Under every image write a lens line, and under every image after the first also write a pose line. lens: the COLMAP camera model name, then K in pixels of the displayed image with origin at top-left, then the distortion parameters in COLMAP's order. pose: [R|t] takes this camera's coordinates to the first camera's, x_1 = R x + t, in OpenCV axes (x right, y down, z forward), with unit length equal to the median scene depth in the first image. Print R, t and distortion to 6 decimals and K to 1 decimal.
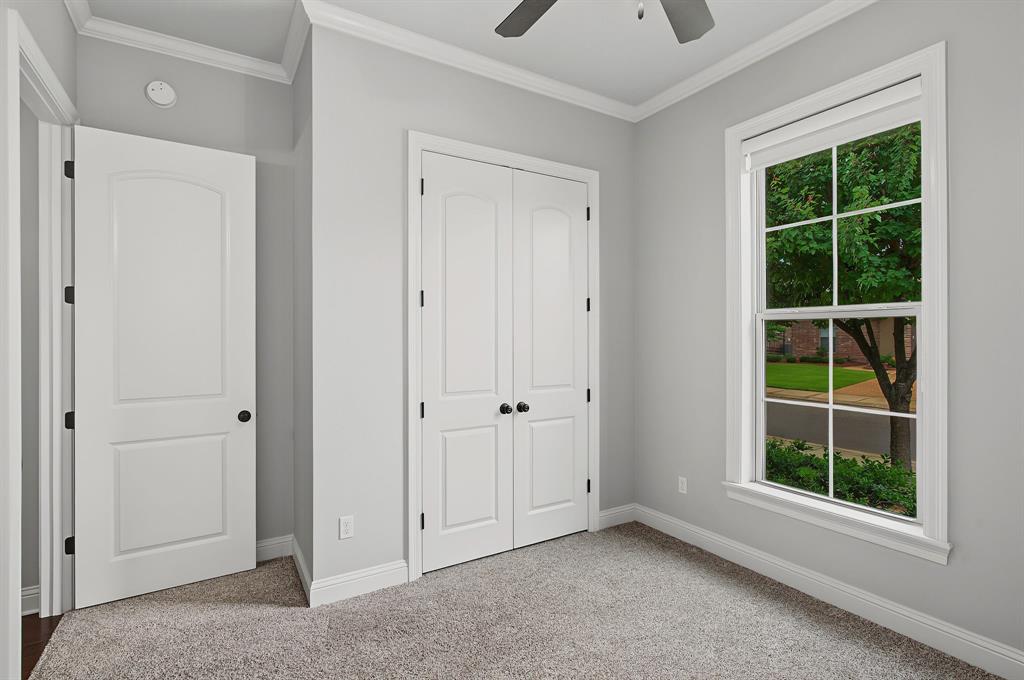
lens RADIAL K [[478.3, 0, 509.9], [0, 478.3, 340.5], [0, 0, 1]] dist [-0.000316, -0.000334]
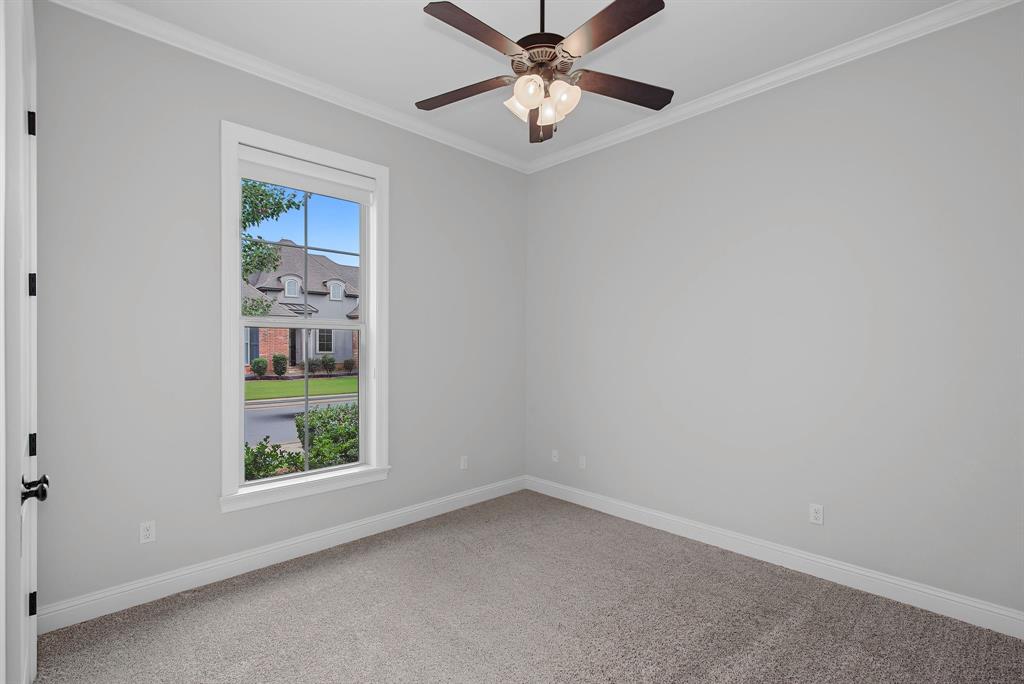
lens RADIAL K [[478.3, 0, 517.5], [0, 478.3, 339.2], [0, 0, 1]] dist [-0.000316, -0.000334]
pose [[-0.208717, 0.006812, 0.977952, -0.596036], [-0.000313, 0.999975, -0.007032, -0.006295], [-0.977976, -0.001774, -0.208710, 0.646712]]
